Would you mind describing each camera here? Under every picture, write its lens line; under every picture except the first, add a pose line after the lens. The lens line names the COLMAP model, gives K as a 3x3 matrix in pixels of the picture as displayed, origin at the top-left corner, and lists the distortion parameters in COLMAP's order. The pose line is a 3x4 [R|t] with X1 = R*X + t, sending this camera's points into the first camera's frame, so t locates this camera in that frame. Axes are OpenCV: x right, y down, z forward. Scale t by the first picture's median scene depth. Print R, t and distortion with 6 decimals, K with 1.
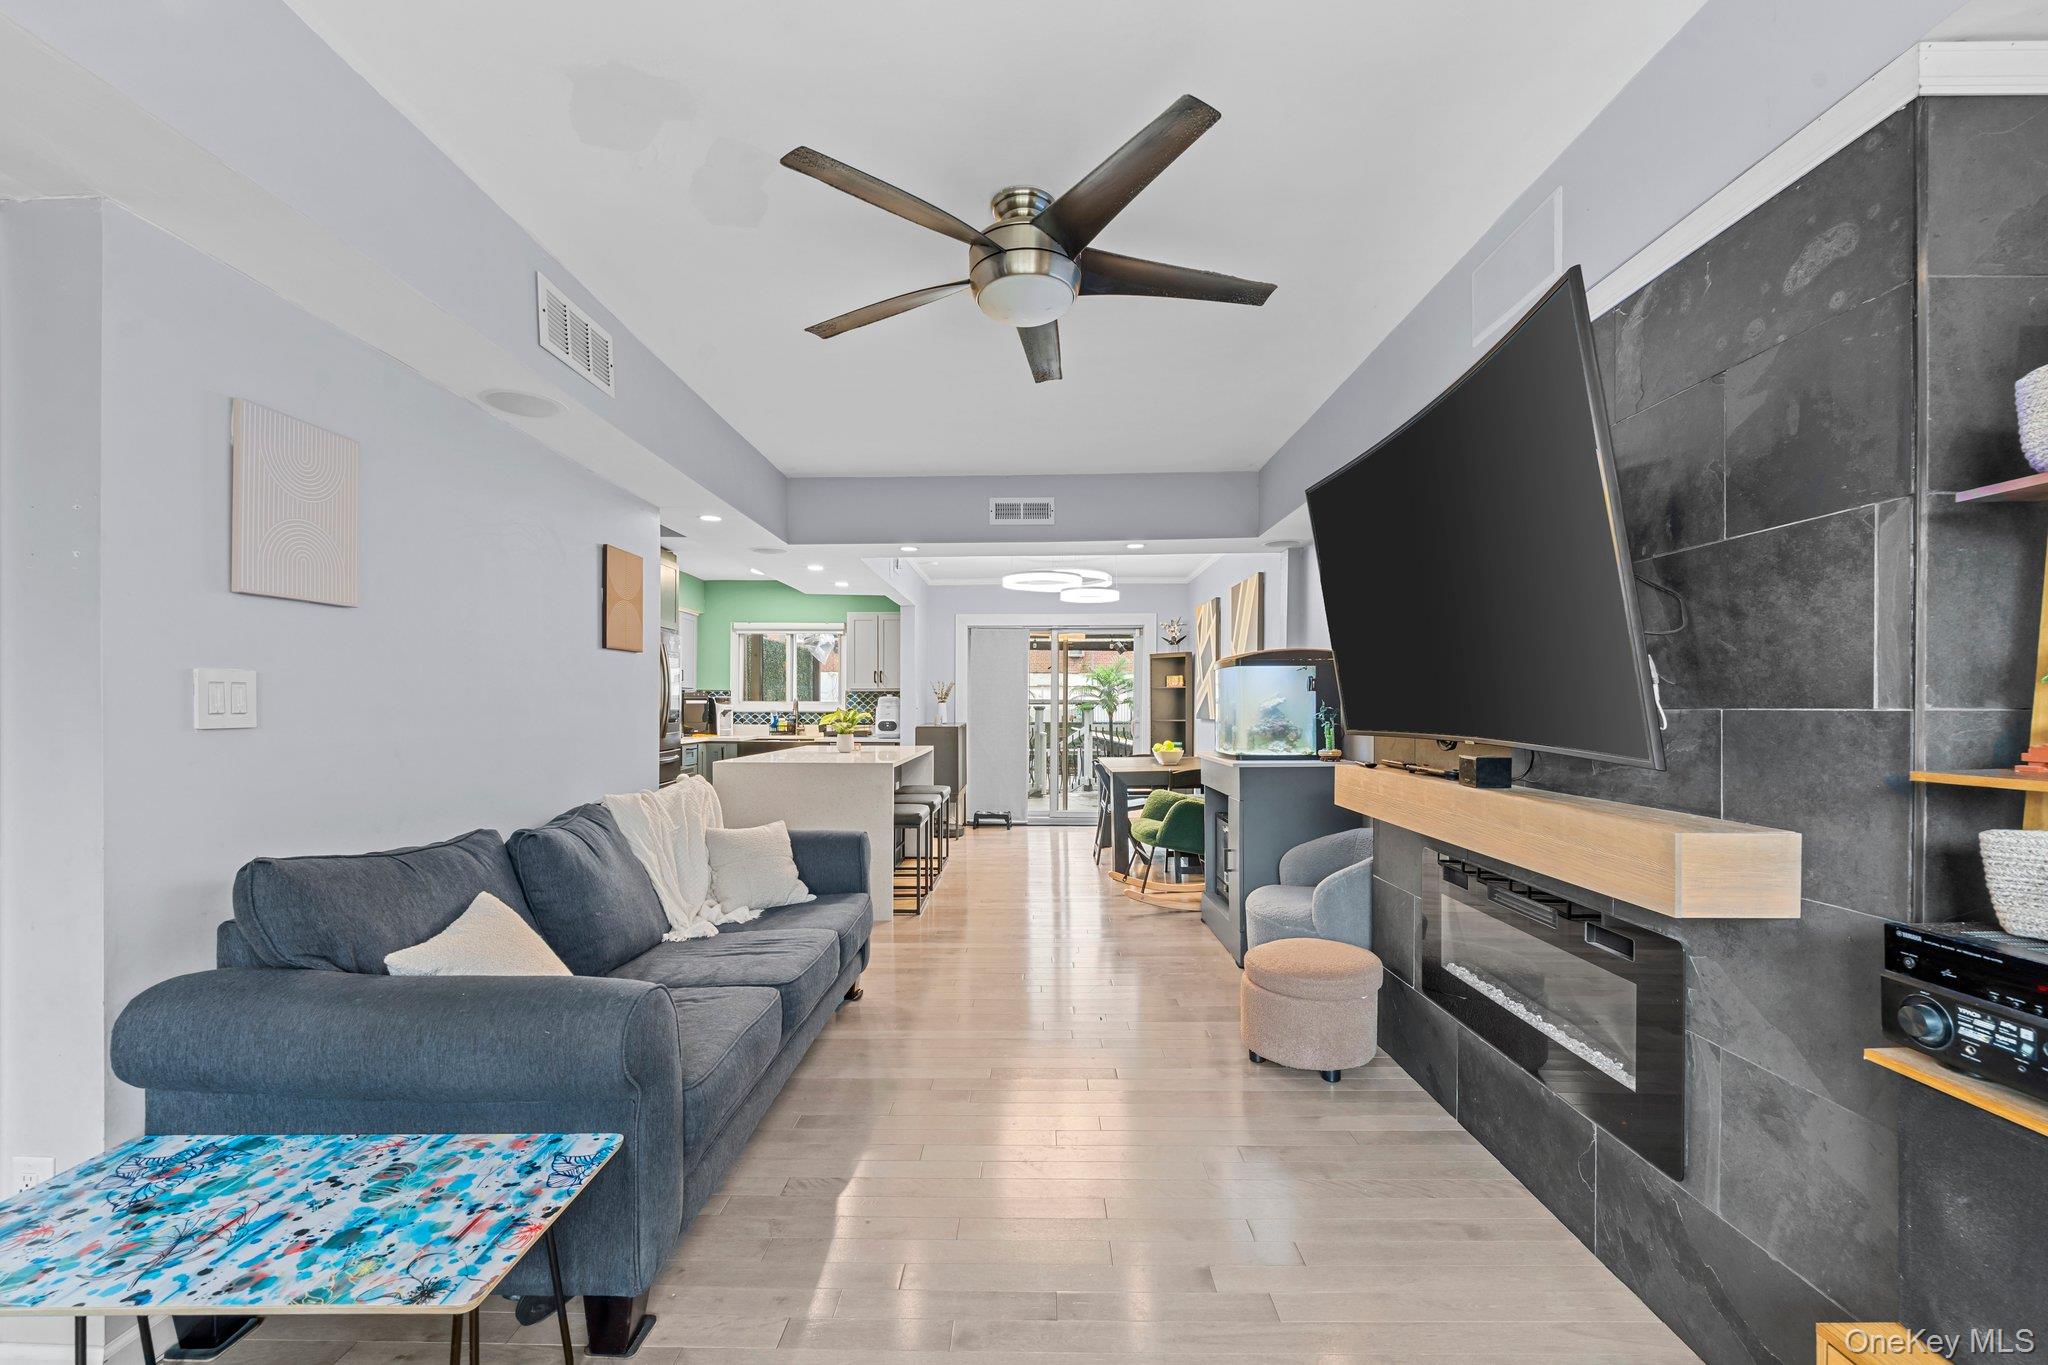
lens RADIAL K [[830.4, 0, 1027.2], [0, 830.4, 706.4], [0, 0, 1]] dist [-0.002949, 0.000129]
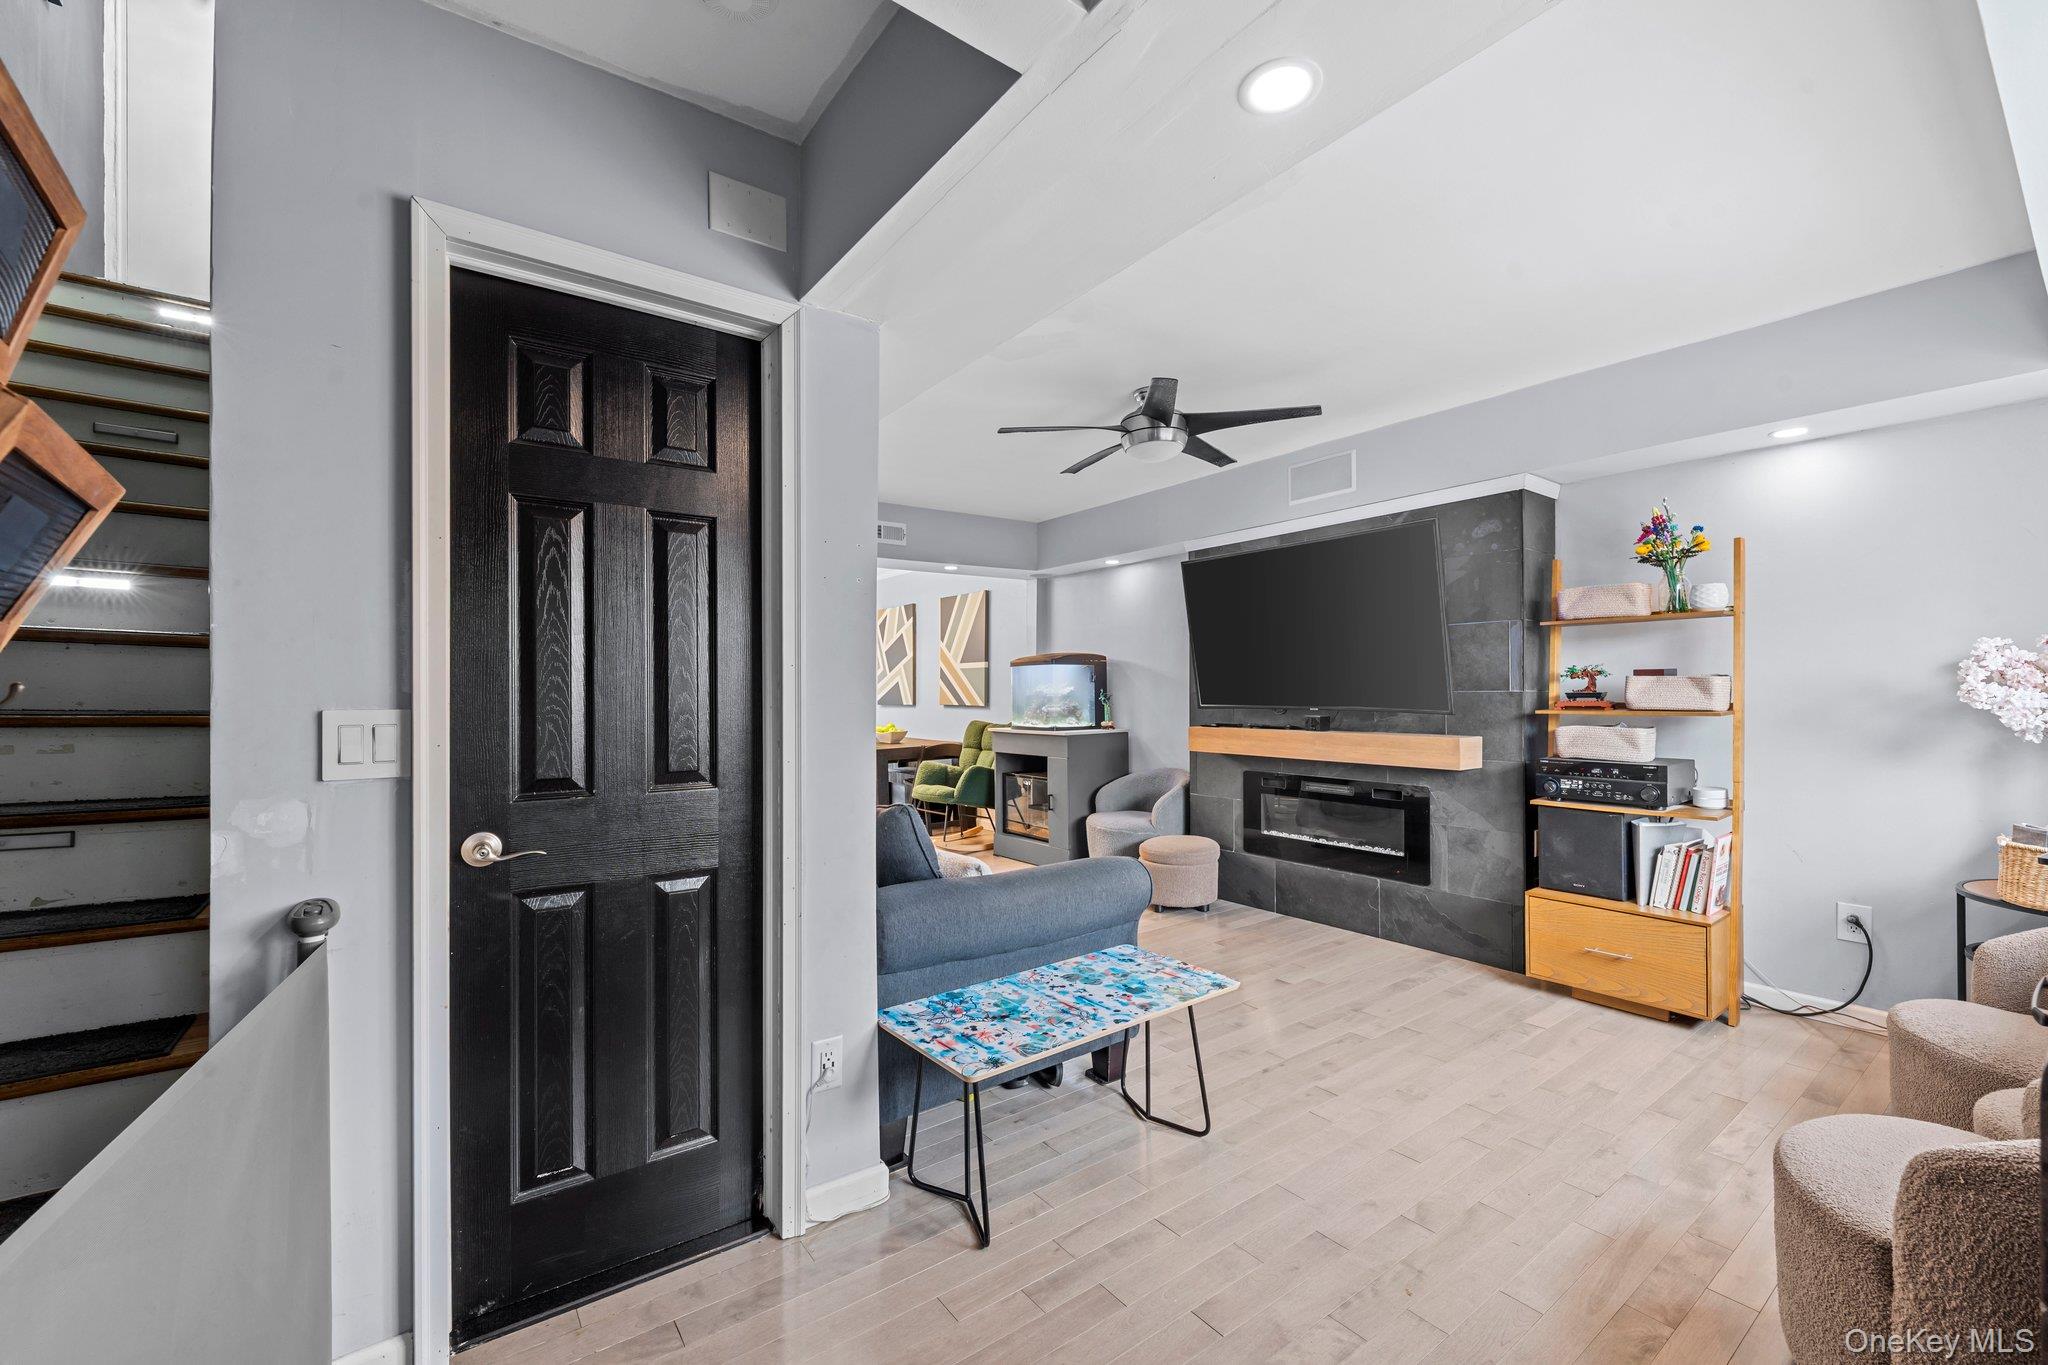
lens RADIAL K [[830.4, 0, 1013.6], [0, 830.4, 690.5], [0, 0, 1]] dist [-0.002949, 0.000129]
pose [[0.796270, -0.001384, 0.604940, -1.412439], [0.005302, 0.999975, -0.004690, 0.003642], [-0.604918, 0.006942, 0.796258, -0.179126]]
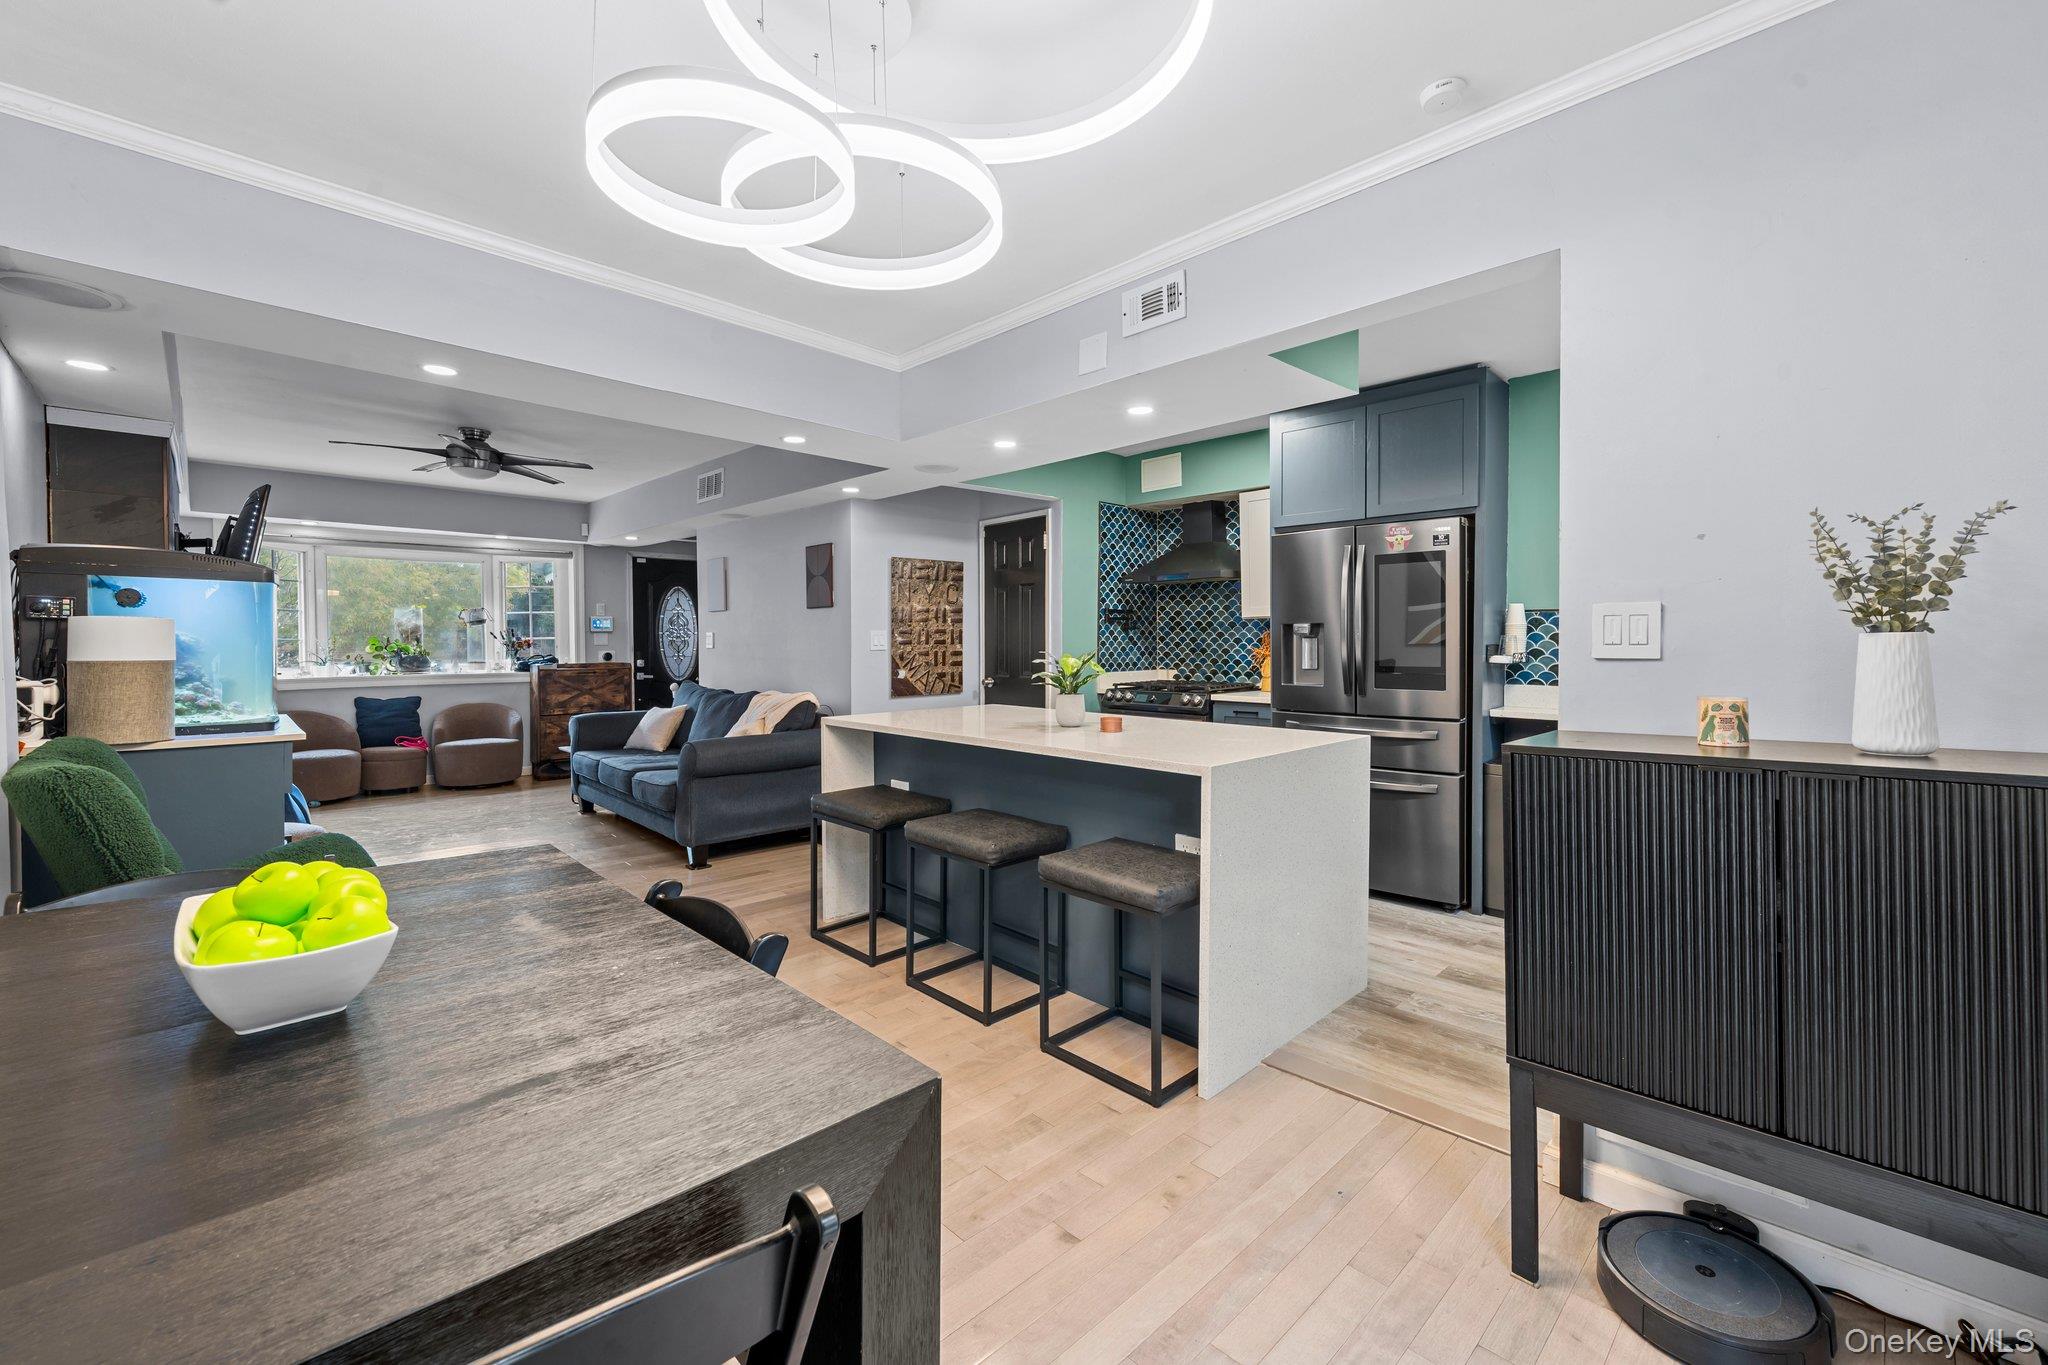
lens RADIAL K [[830.4, 0, 1019.7], [0, 830.4, 652.7], [0, 0, 1]] dist [-0.002949, 0.000129]
pose [[-0.718013, 0.010519, -0.695951, 0.626120], [0.002080, 0.999914, 0.012968, -0.006741], [0.696027, 0.007864, -0.717973, 4.256900]]
